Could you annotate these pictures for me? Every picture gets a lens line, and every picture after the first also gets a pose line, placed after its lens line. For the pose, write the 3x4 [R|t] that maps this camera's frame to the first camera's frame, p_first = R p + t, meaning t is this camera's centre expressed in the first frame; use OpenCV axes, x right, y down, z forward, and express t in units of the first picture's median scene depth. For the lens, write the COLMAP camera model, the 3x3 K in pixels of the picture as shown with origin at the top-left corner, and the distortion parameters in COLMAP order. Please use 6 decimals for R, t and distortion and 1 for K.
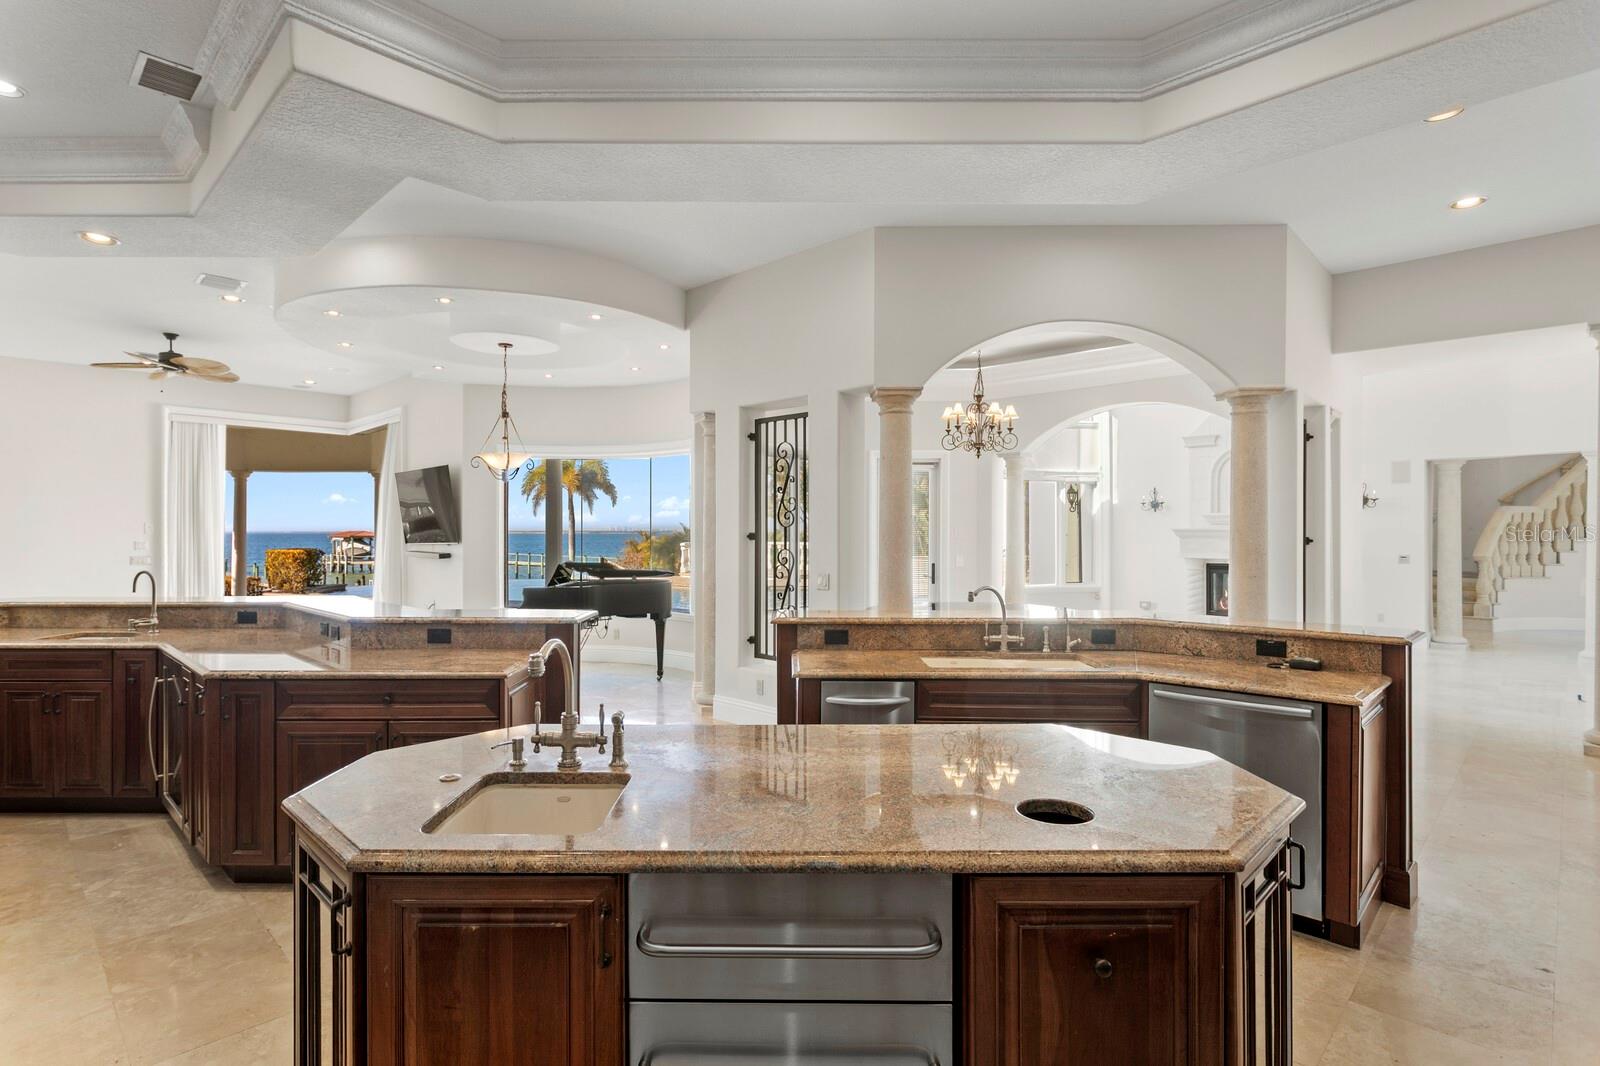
lens RADIAL K [[820.3, 0, 800.0], [0, 820.3, 533.0], [0, 0, 1]] dist [0.001980, 0.001037]
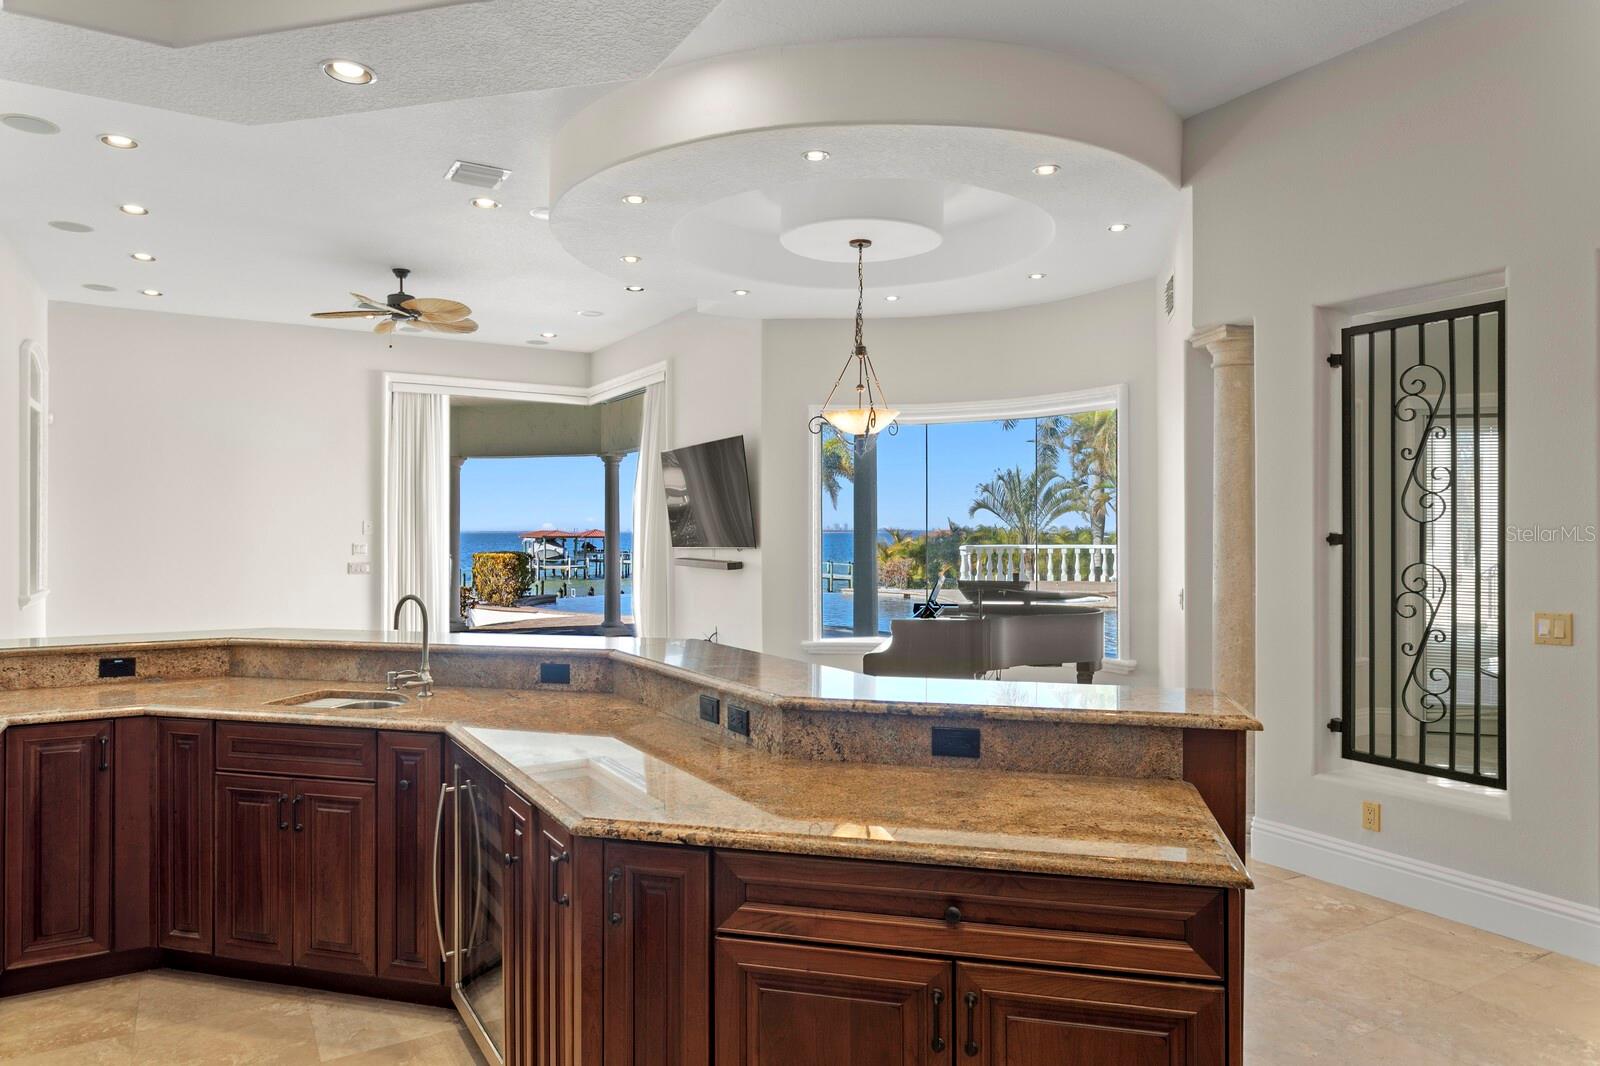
lens RADIAL K [[1017.6, 0, 800.6], [0, 1017.6, 528.0], [0, 0, 1]] dist [-0.006490, -0.000423]
pose [[0.970260, -0.002165, -0.242057, -0.228649], [0.001124, 0.999990, -0.004440, -0.000726], [0.242064, 0.004036, 0.970252, 0.228250]]
